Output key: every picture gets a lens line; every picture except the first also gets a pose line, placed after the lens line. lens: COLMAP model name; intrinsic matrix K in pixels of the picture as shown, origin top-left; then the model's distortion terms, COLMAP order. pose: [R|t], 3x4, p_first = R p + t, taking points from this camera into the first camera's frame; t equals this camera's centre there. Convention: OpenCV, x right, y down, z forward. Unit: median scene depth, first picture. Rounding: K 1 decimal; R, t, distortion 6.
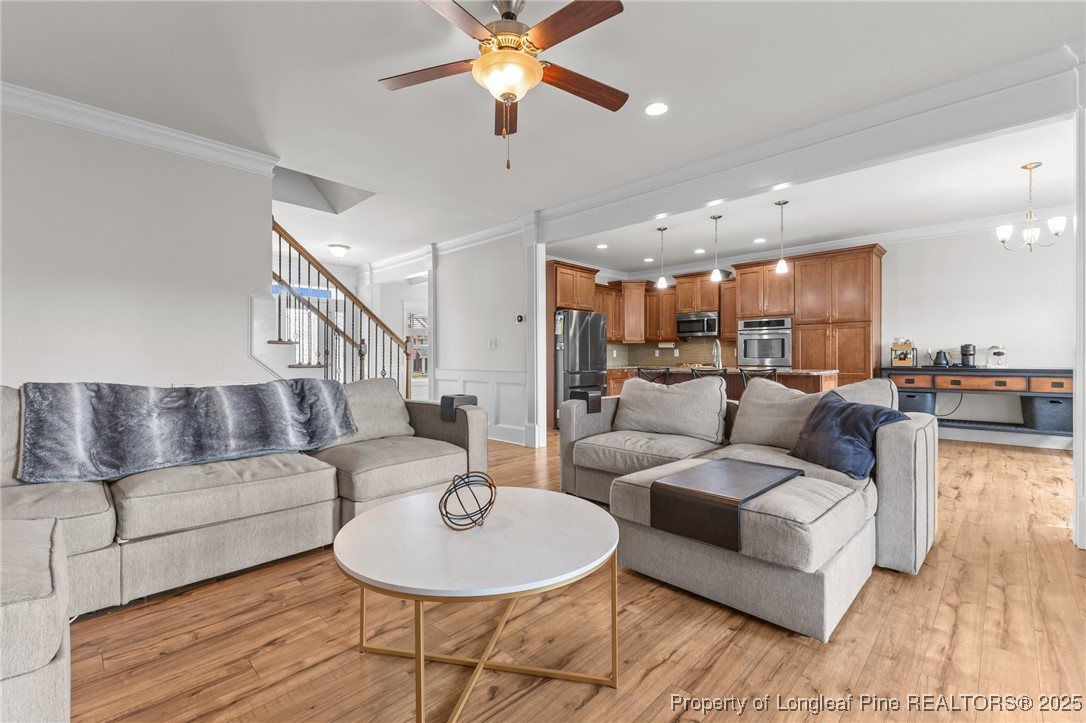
lens RADIAL K [[474.1, 0, 547.9], [0, 474.1, 356.7], [0, 0, 1]] dist [0.005065, -0.001575]
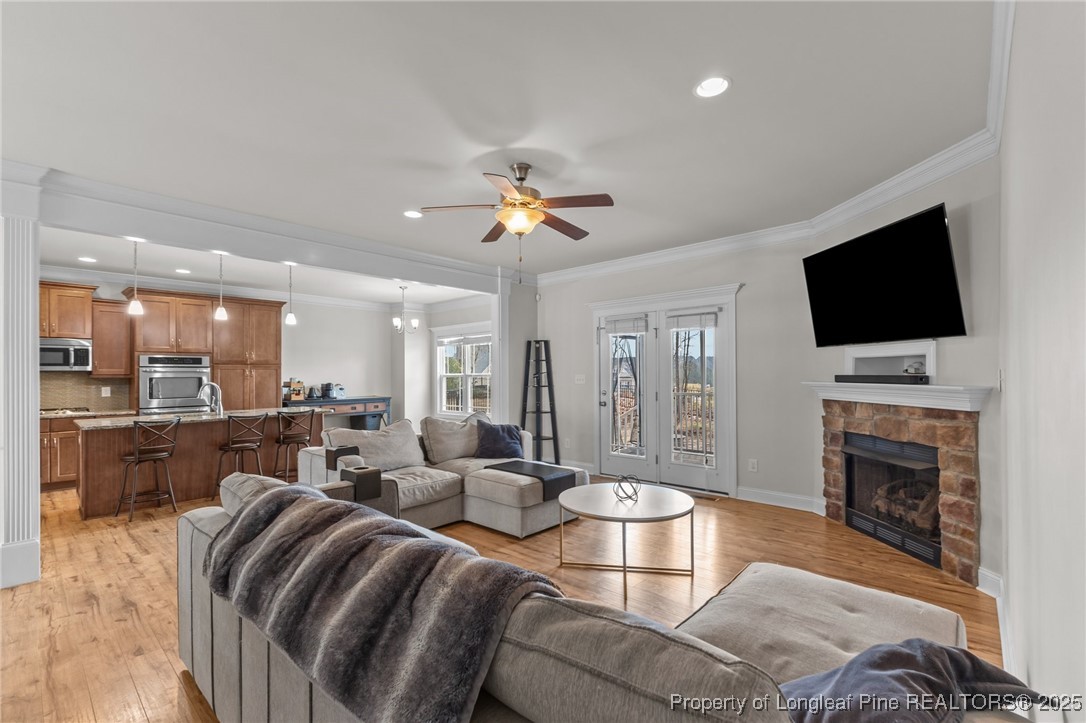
lens RADIAL K [[474.1, 0, 544.4], [0, 474.1, 372.8], [0, 0, 1]] dist [0.005065, -0.001575]
pose [[-0.048012, 0.003453, 0.998841, -0.520940], [0.002485, 0.999991, -0.003337, -0.043116], [-0.998844, 0.002322, -0.048020, 0.350357]]
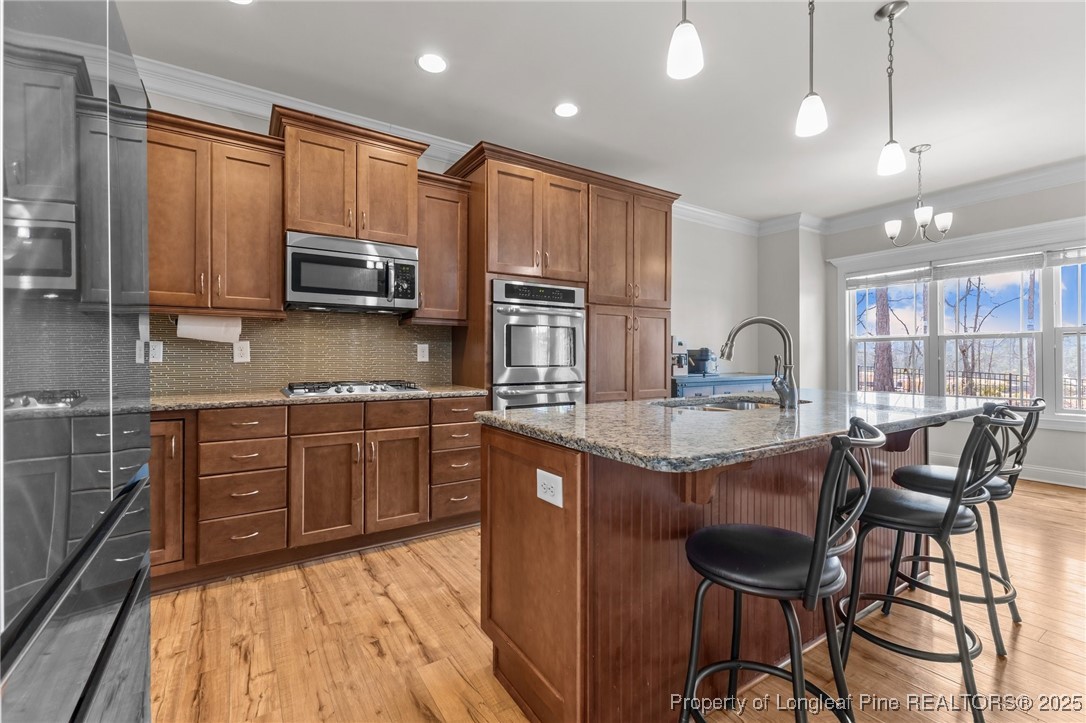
lens RADIAL K [[474.1, 0, 539.7], [0, 474.1, 355.4], [0, 0, 1]] dist [0.005065, -0.001575]
pose [[0.216883, 0.005755, 0.976181, -0.007319], [-0.003955, 0.999980, -0.005017, -0.005569], [-0.976190, -0.002773, 0.216901, 0.943891]]
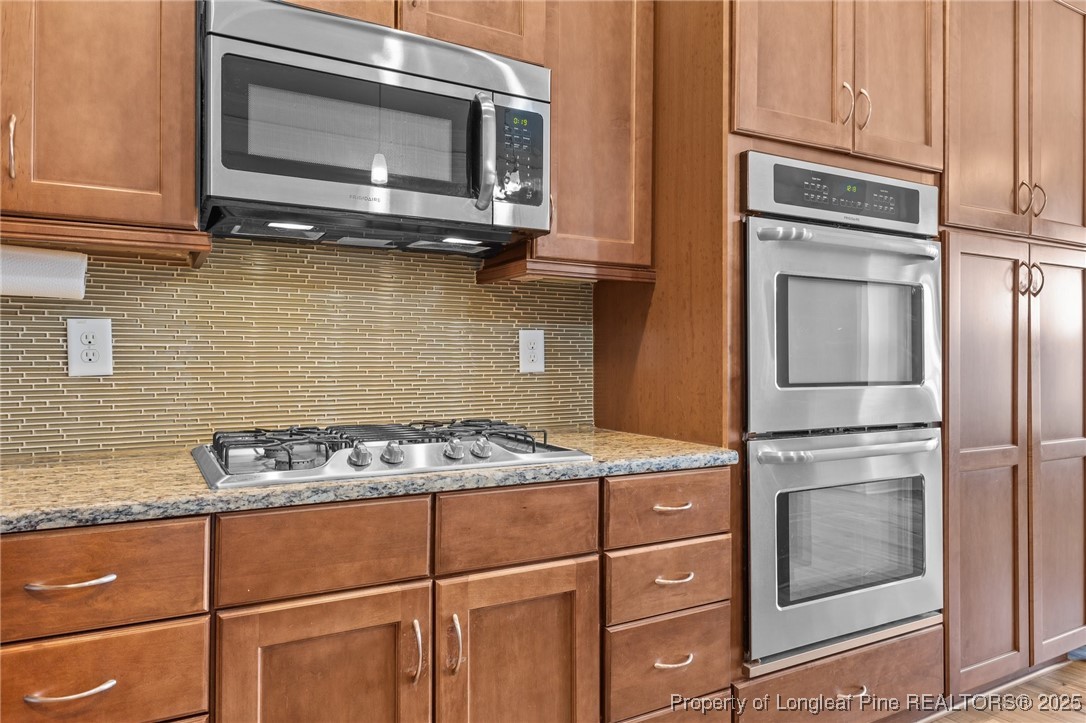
lens RADIAL K [[731.9, 0, 541.7], [0, 731.9, 357.2], [0, 0, 1]] dist [0.003963, -0.007176]
pose [[0.278308, 0.009884, 0.960441, 0.160510], [-0.002889, 0.999951, -0.009454, -0.004700], [-0.960488, -0.000144, 0.278323, 1.087335]]
